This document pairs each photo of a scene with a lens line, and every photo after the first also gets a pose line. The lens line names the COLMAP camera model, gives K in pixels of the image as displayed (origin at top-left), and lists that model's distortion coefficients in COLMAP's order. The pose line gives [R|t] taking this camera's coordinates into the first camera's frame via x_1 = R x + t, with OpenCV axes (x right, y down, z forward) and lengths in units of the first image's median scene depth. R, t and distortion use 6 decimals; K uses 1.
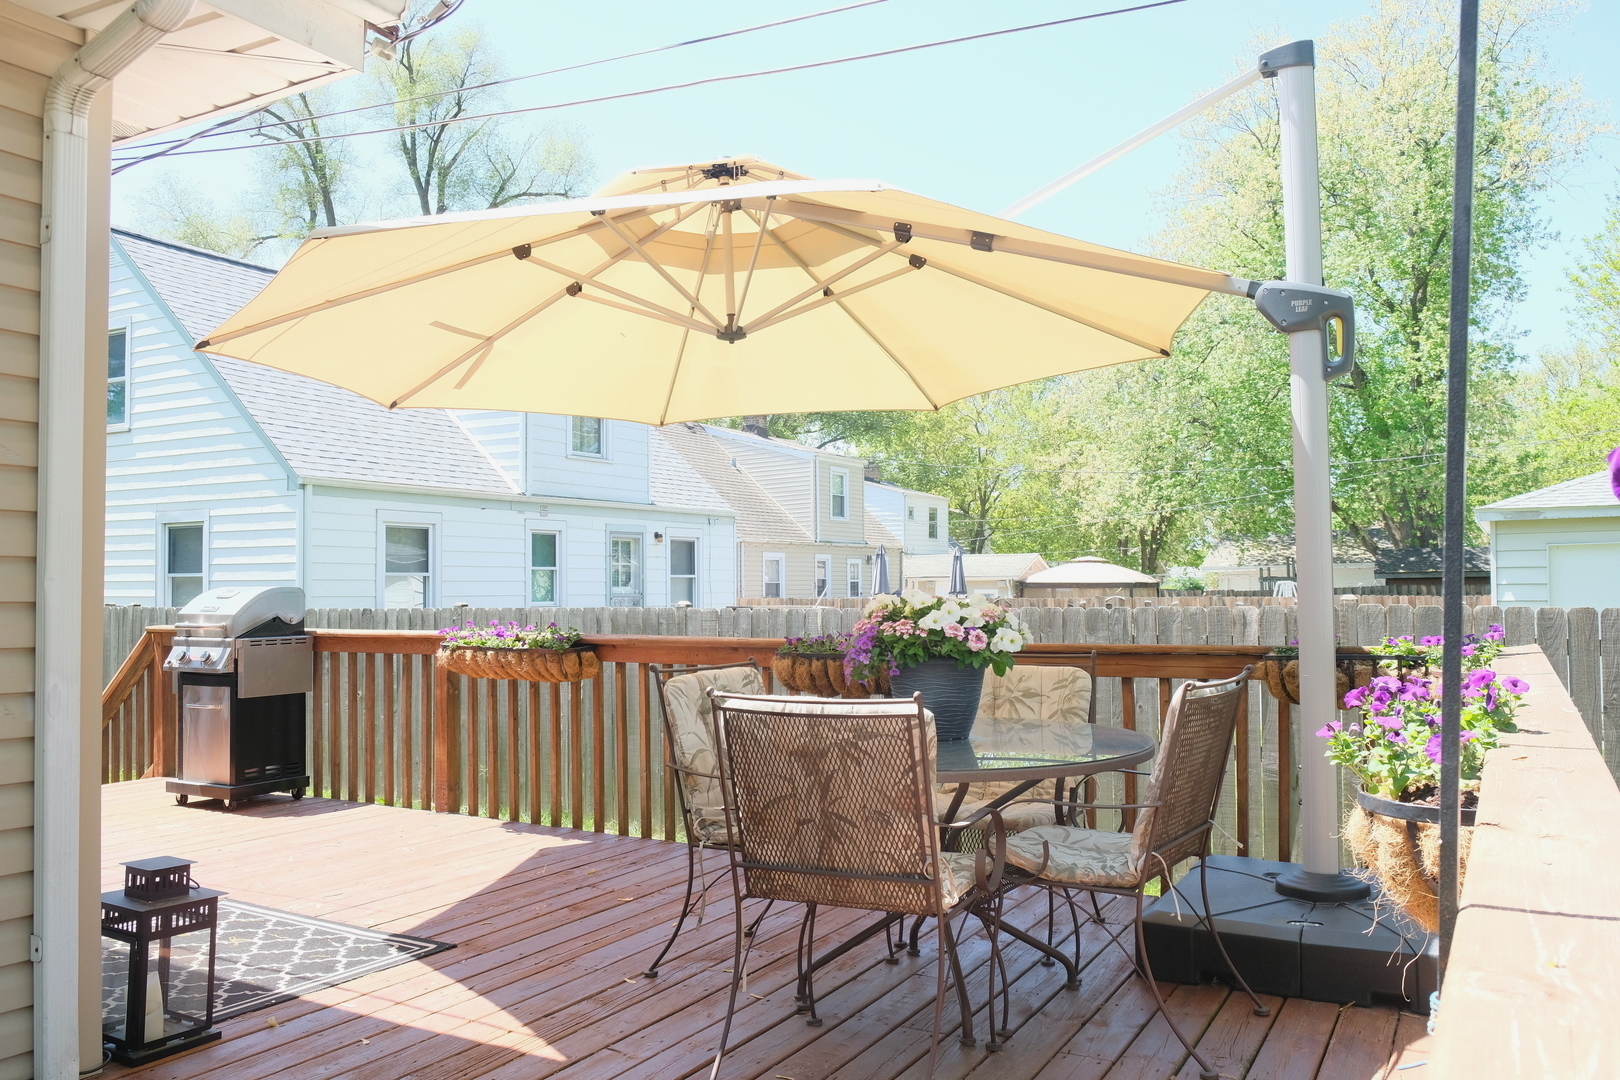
lens RADIAL K [[1240.4, 0, 810.9], [0, 1240.4, 540.6], [0, 0, 1]] dist [-0.042577, 0.024601]
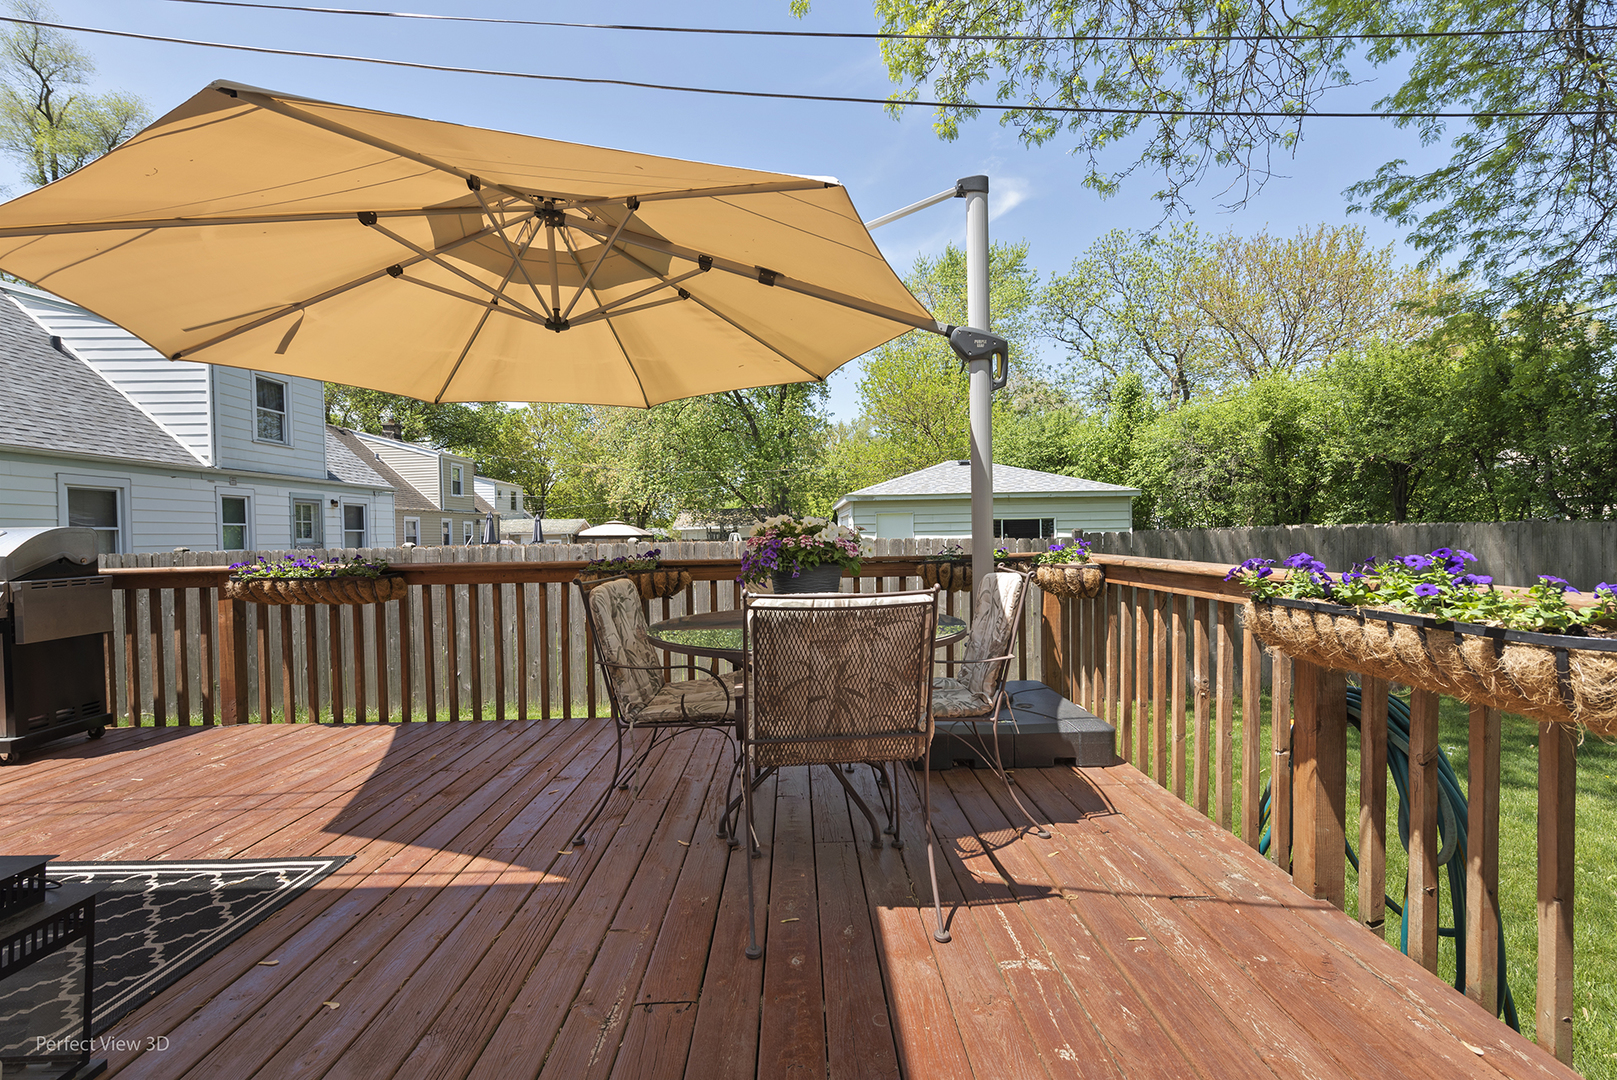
lens RADIAL K [[679.8, 0, 807.8], [0, 679.8, 537.8], [0, 0, 1]] dist [0.009592, -0.000538]
pose [[0.867596, -0.009001, 0.497188, -0.161485], [-0.008628, 0.999413, 0.033150, 0.024373], [-0.497194, -0.033051, 0.867010, 0.211413]]
